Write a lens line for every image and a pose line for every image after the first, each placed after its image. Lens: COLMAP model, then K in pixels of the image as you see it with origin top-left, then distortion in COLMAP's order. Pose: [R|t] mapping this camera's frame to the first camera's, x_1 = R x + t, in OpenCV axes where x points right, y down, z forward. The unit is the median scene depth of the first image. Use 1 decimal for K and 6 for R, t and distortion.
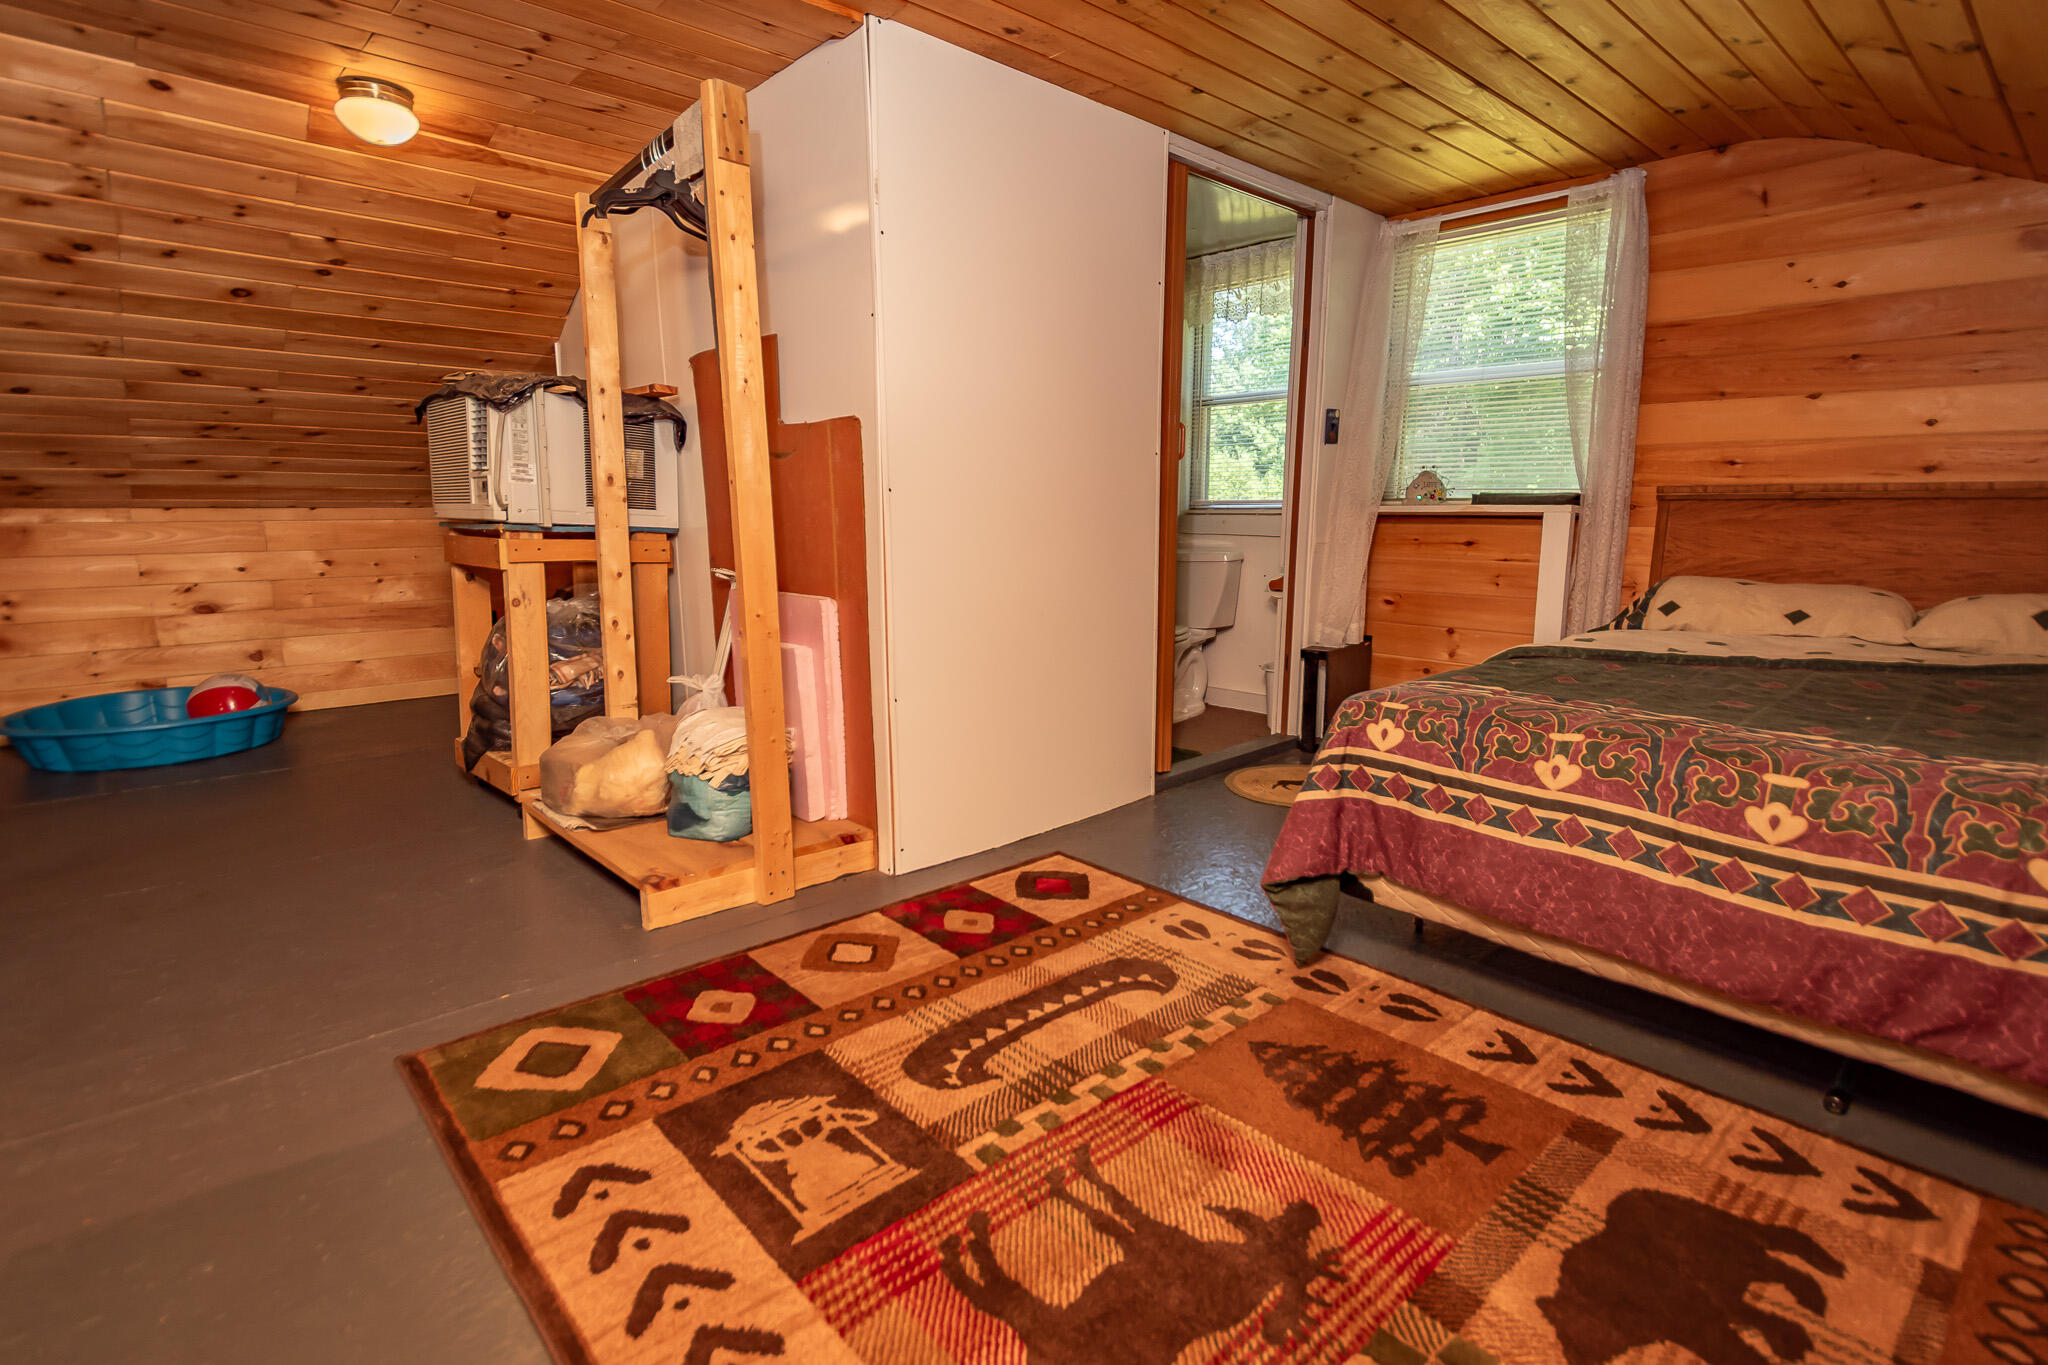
lens RADIAL K [[984.9, 0, 1031.4], [0, 984.9, 682.3], [0, 0, 1]] dist [0.012933, -0.000350]
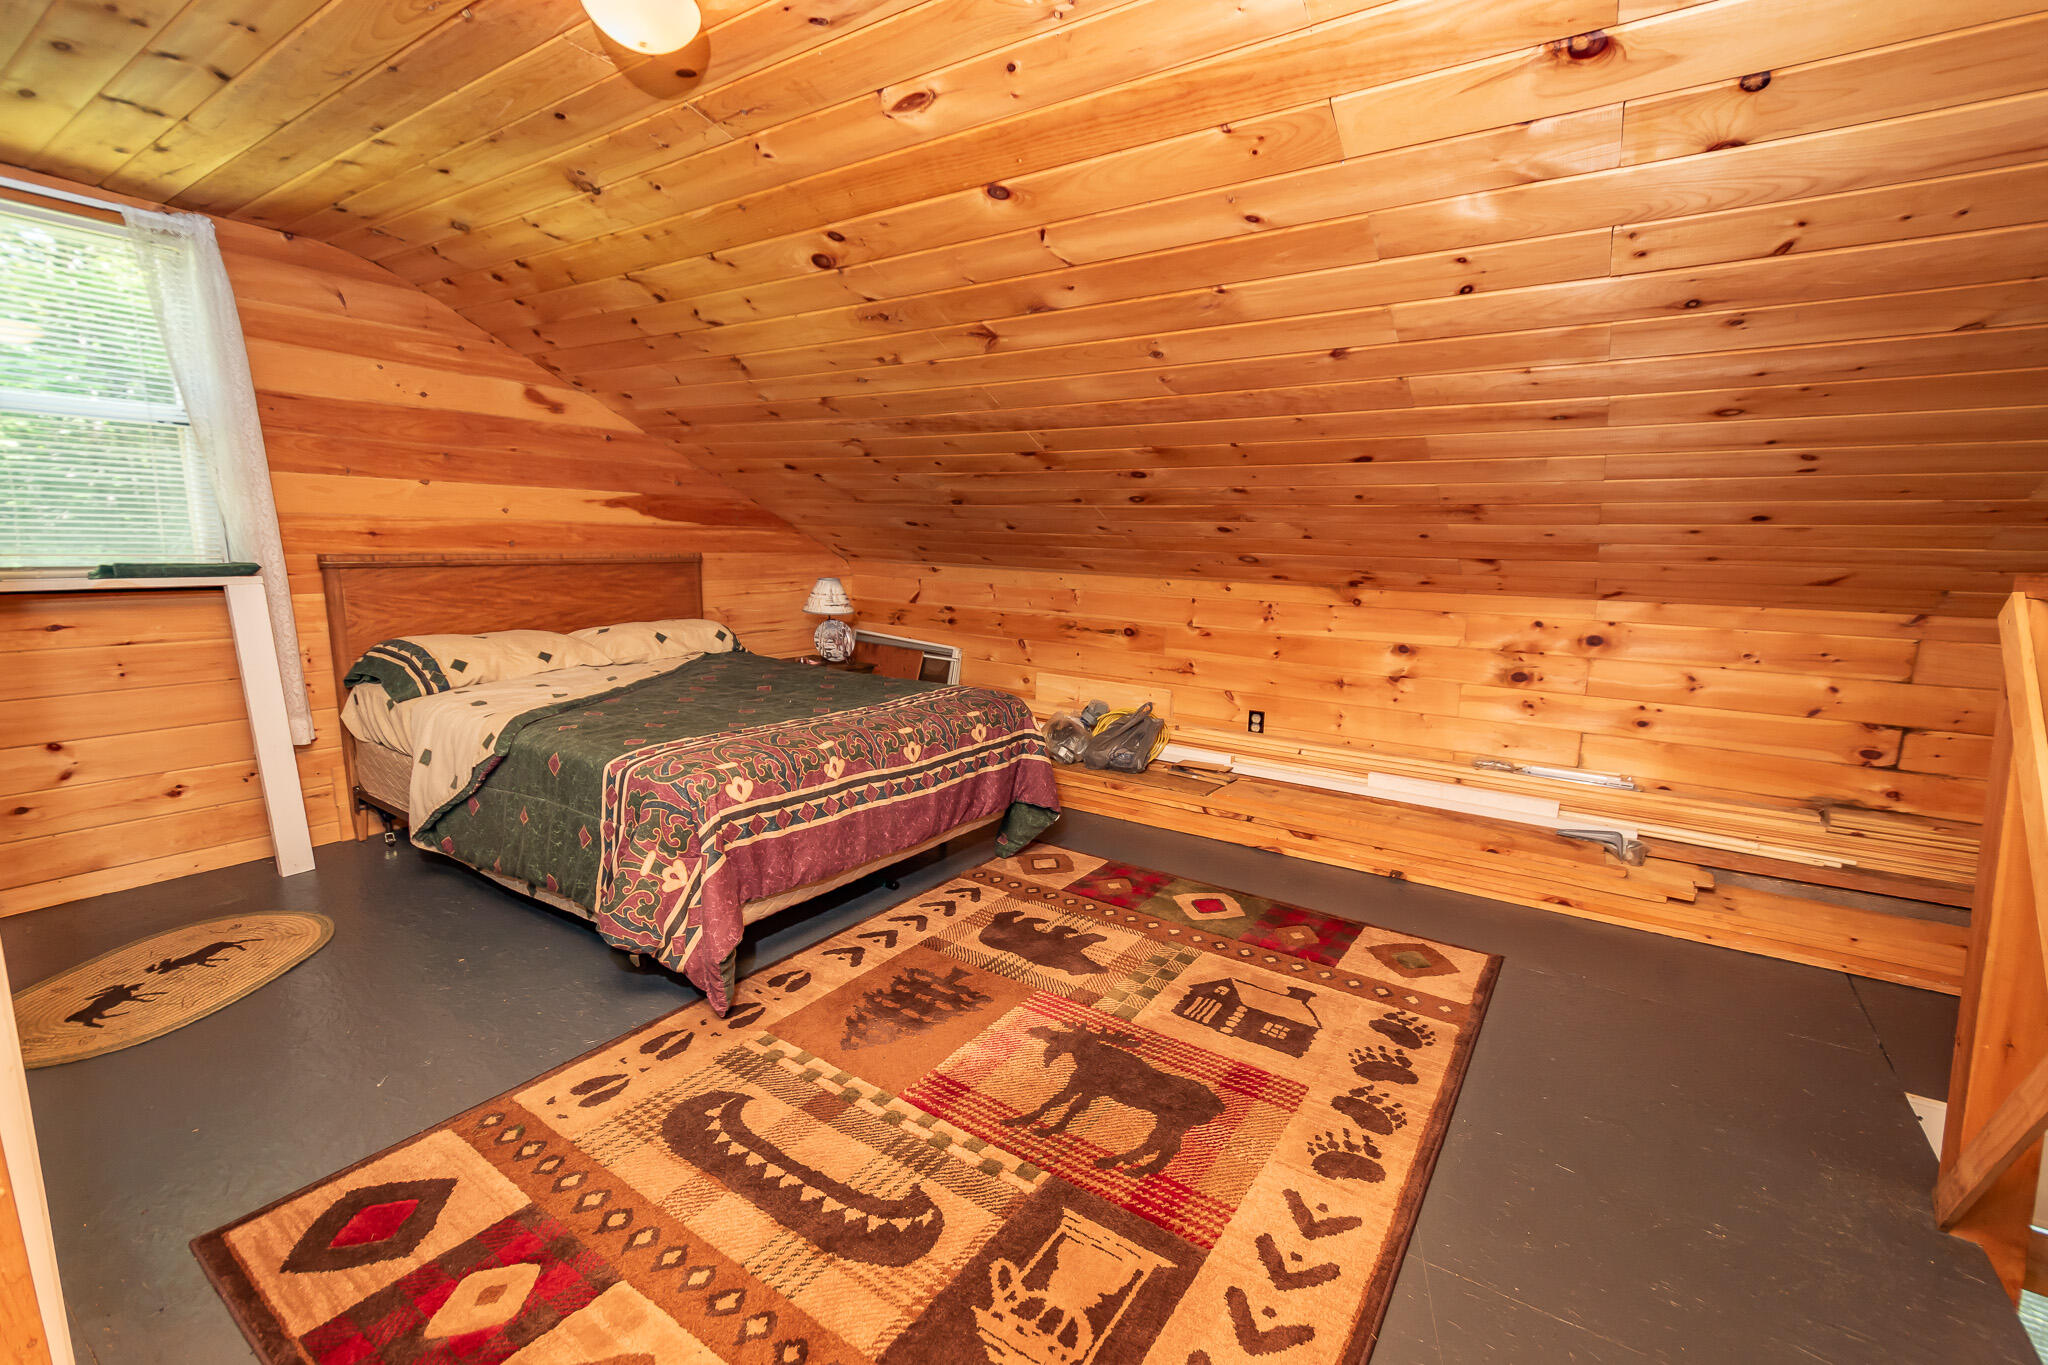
lens RADIAL K [[907.4, 0, 1028.3], [0, 907.4, 680.5], [0, 0, 1]] dist [0.003446, -0.000087]
pose [[-0.234108, -0.159890, 0.958973, -0.882146], [0.154042, 0.967823, 0.198971, -0.278127], [-0.959929, 0.194303, -0.201946, 0.976863]]
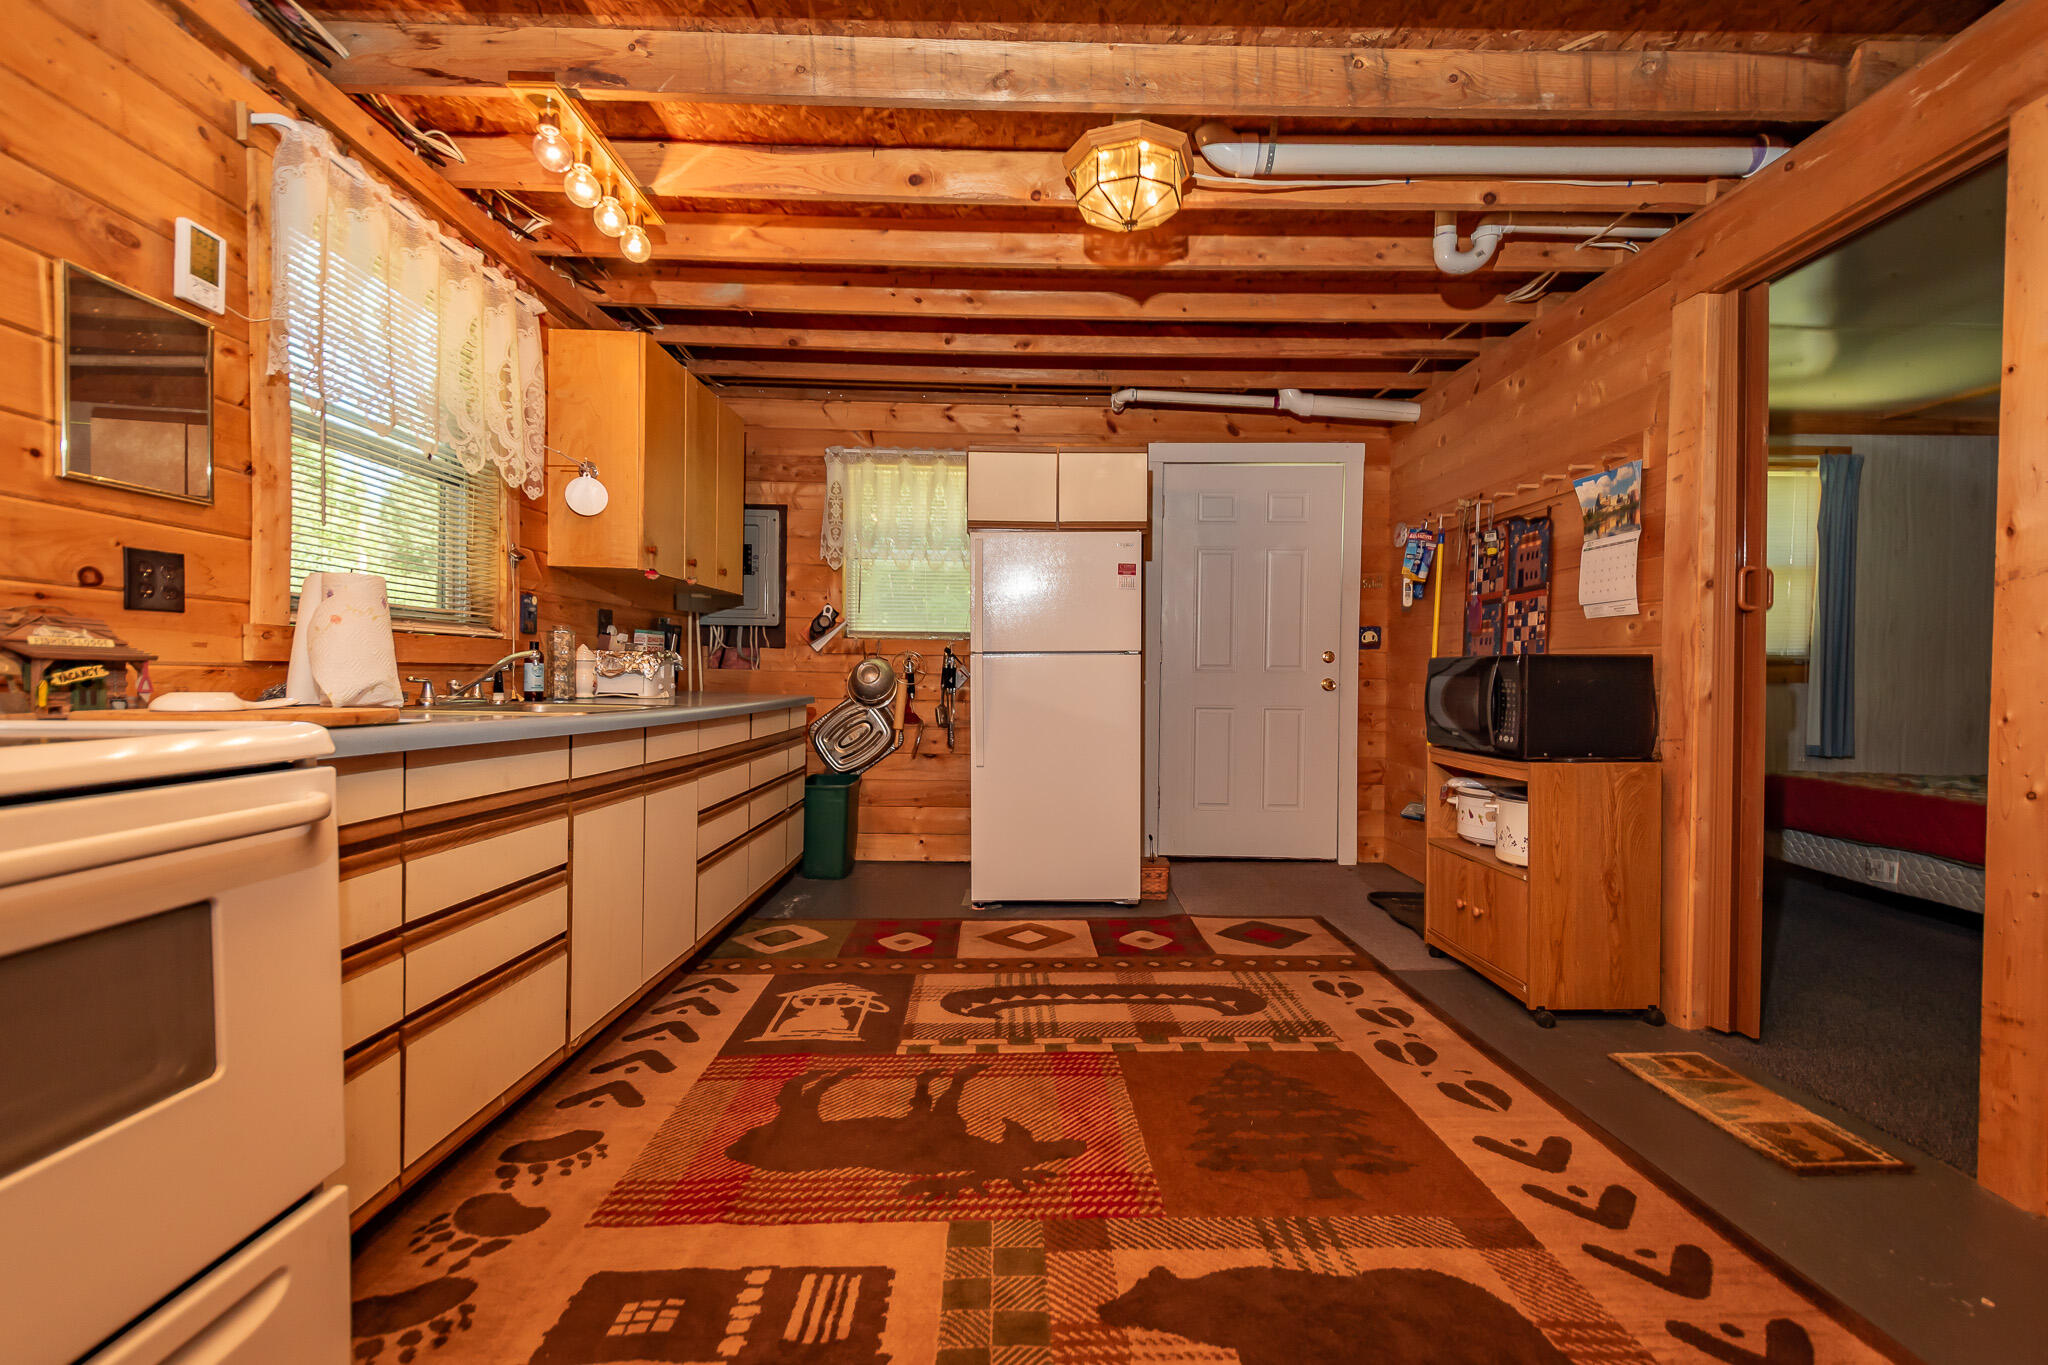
lens RADIAL K [[961.3, 0, 1026.9], [0, 961.3, 683.7], [0, 0, 1]] dist [-0.000374, 0.000688]
pose [[0.757063, 0.000771, -0.653342, 0.698738], [-0.115778, 0.984331, -0.132995, 0.171046], [0.643002, 0.176328, 0.745290, 0.147851]]
